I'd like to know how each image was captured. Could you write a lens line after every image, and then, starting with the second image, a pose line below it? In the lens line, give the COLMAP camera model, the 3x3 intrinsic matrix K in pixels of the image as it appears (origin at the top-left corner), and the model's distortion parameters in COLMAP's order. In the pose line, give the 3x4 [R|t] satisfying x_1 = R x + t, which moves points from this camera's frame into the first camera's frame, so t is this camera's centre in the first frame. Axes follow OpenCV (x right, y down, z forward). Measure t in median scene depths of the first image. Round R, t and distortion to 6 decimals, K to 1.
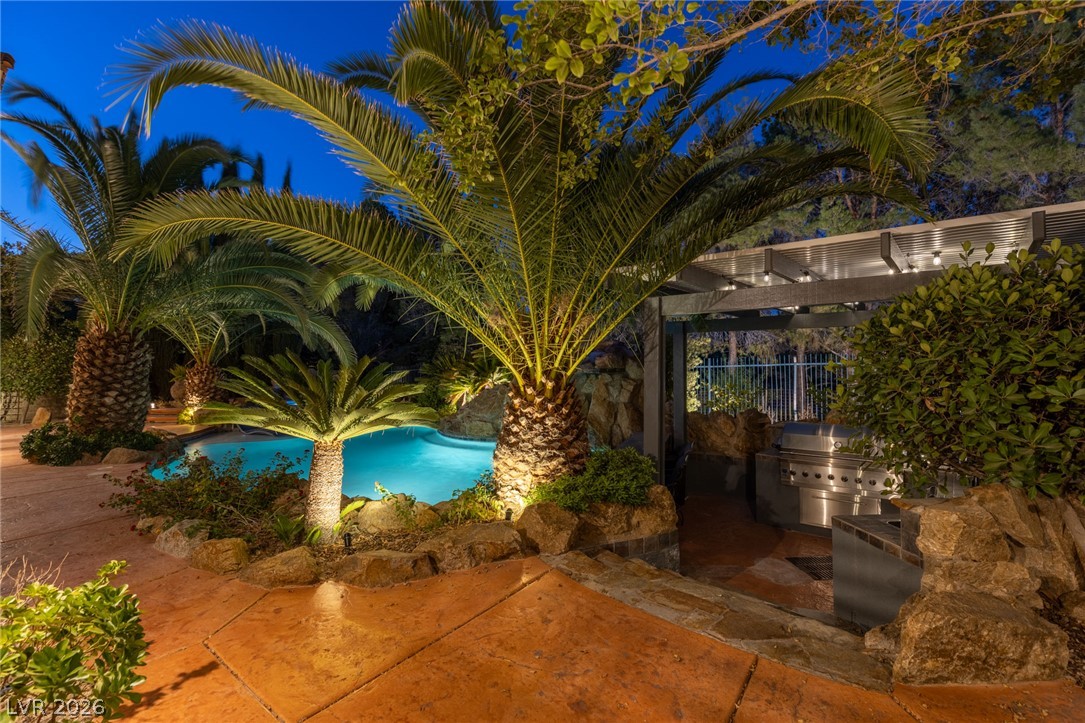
lens RADIAL K [[486.2, 0, 542.5], [0, 486.2, 361.5], [0, 0, 1]] dist [0.012885, -0.000083]
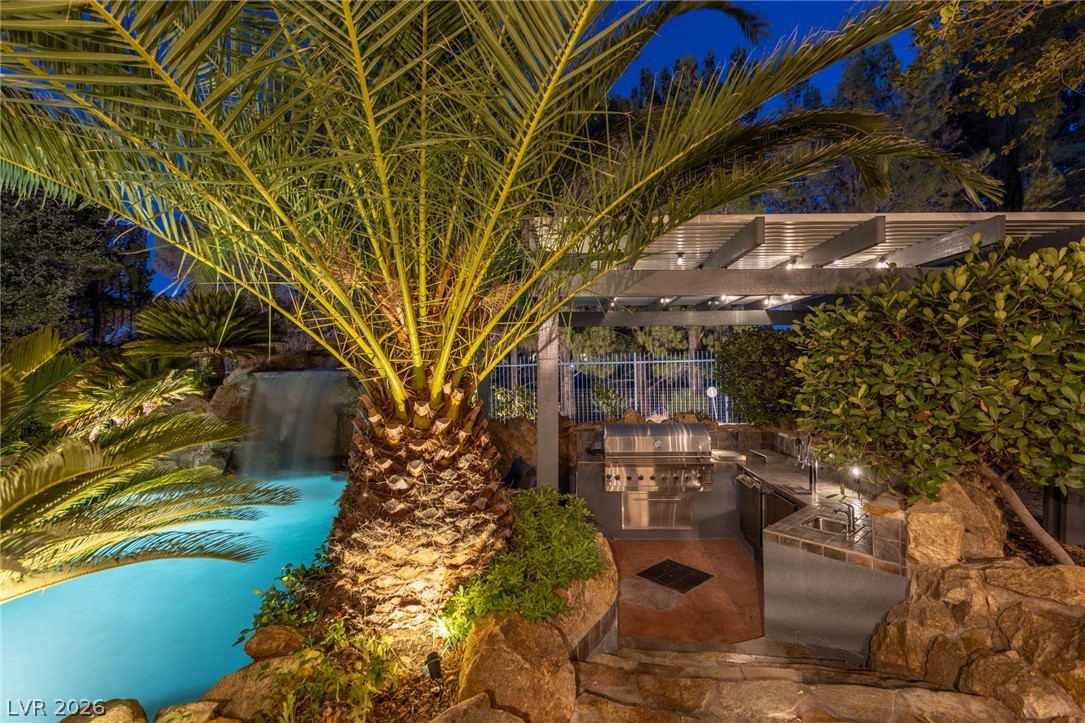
lens RADIAL K [[486.2, 0, 542.5], [0, 486.2, 361.5], [0, 0, 1]] dist [0.012885, -0.000083]
pose [[0.794794, 0.000171, 0.606879, -0.257549], [0.002334, 0.999992, -0.003339, 0.007709], [-0.606874, 0.004070, 0.794787, 0.494156]]
